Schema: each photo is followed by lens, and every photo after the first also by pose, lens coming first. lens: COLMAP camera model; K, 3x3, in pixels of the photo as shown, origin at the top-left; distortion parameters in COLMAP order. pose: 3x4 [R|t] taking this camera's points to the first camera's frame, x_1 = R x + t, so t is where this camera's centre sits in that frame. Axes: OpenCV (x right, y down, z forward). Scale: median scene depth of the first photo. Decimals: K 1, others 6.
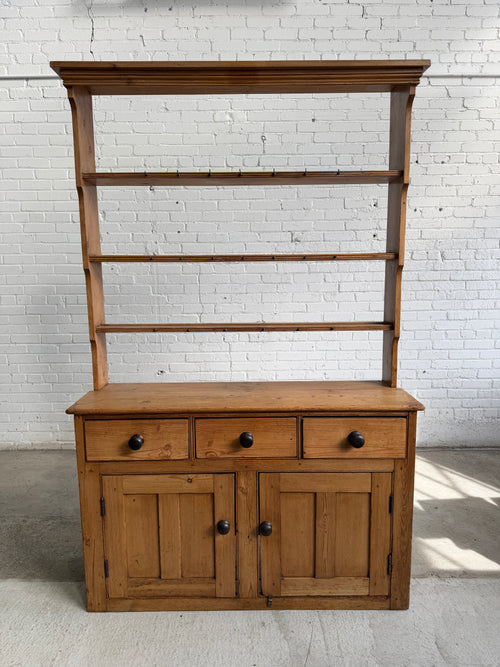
lens RADIAL K [[477.6, 0, 249.8], [0, 477.6, 331.2], [0, 0, 1]] dist [0.013034, -0.021827]
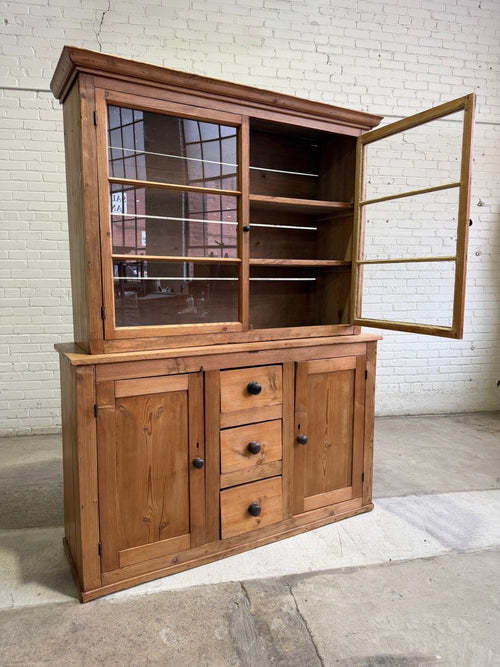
lens RADIAL K [[477.6, 0, 247.7], [0, 477.6, 329.7], [0, 0, 1]] dist [0.013034, -0.021827]
pose [[0.982793, -0.010028, 0.184440, -0.190566], [0.015829, 0.999424, -0.030004, 0.058097], [-0.184033, 0.032408, 0.982386, -0.143546]]
